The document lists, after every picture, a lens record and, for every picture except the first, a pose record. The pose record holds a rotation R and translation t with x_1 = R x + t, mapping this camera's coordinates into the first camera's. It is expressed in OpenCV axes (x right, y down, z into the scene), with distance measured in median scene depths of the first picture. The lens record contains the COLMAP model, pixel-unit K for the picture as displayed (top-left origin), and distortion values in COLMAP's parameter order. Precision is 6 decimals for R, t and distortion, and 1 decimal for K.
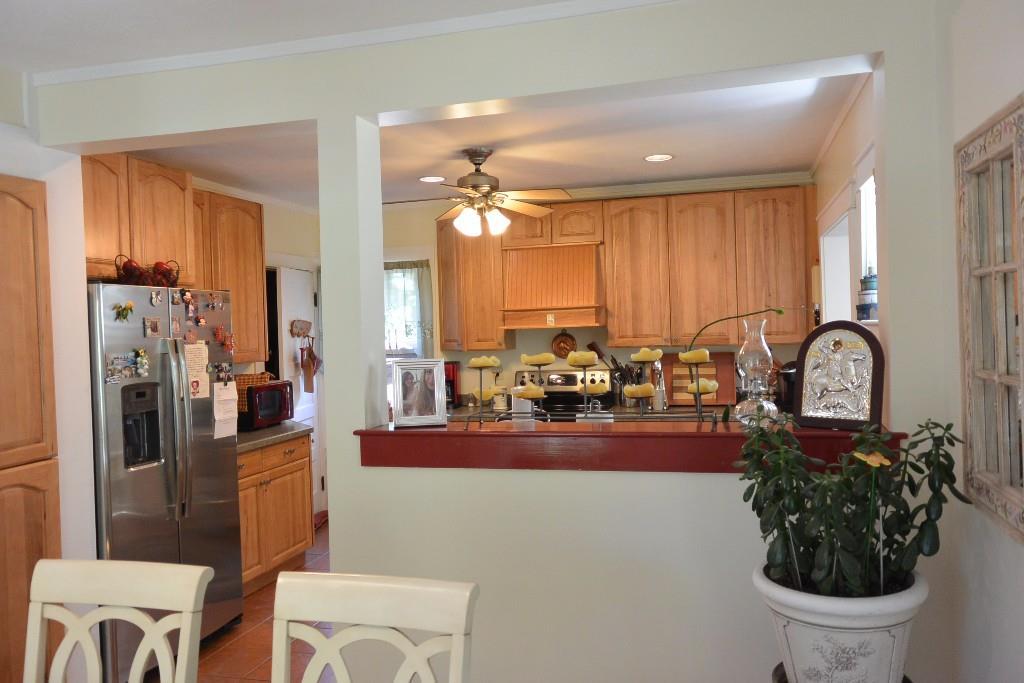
lens RADIAL K [[786.8, 0, 513.3], [0, 786.8, 342.8], [0, 0, 1]] dist [-0.000112, 0.003178]
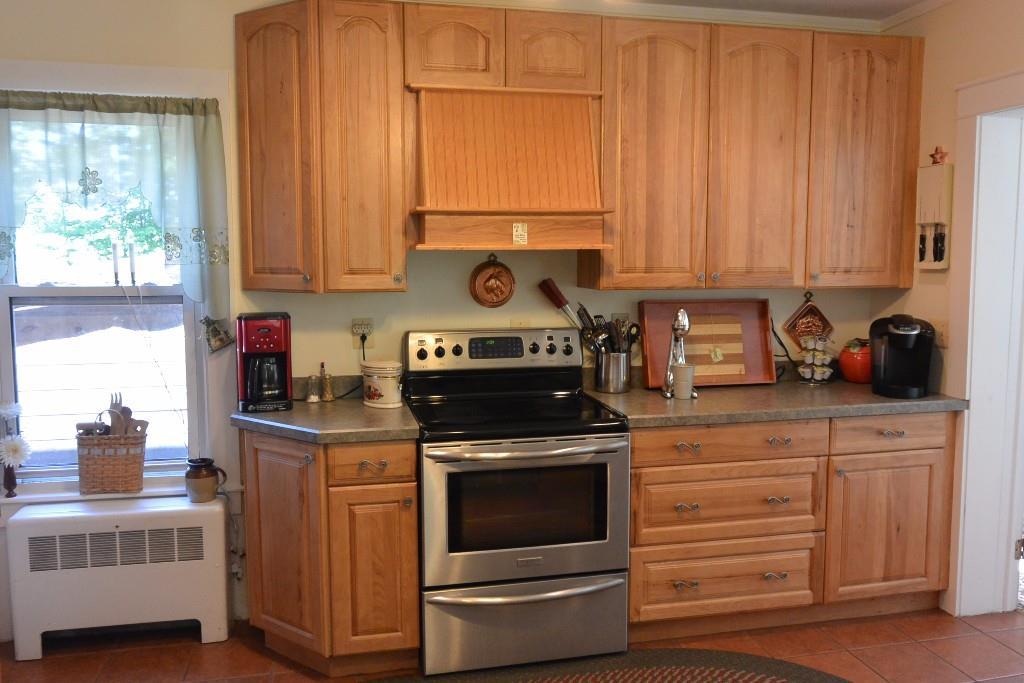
lens RADIAL K [[840.7, 0, 510.2], [0, 840.7, 337.0], [0, 0, 1]] dist [-0.008618, 0.018032]
pose [[0.878898, -0.014141, 0.476800, -0.226197], [-0.017091, 0.997985, 0.061102, 0.004619], [-0.476703, -0.061851, 0.876886, 0.529897]]
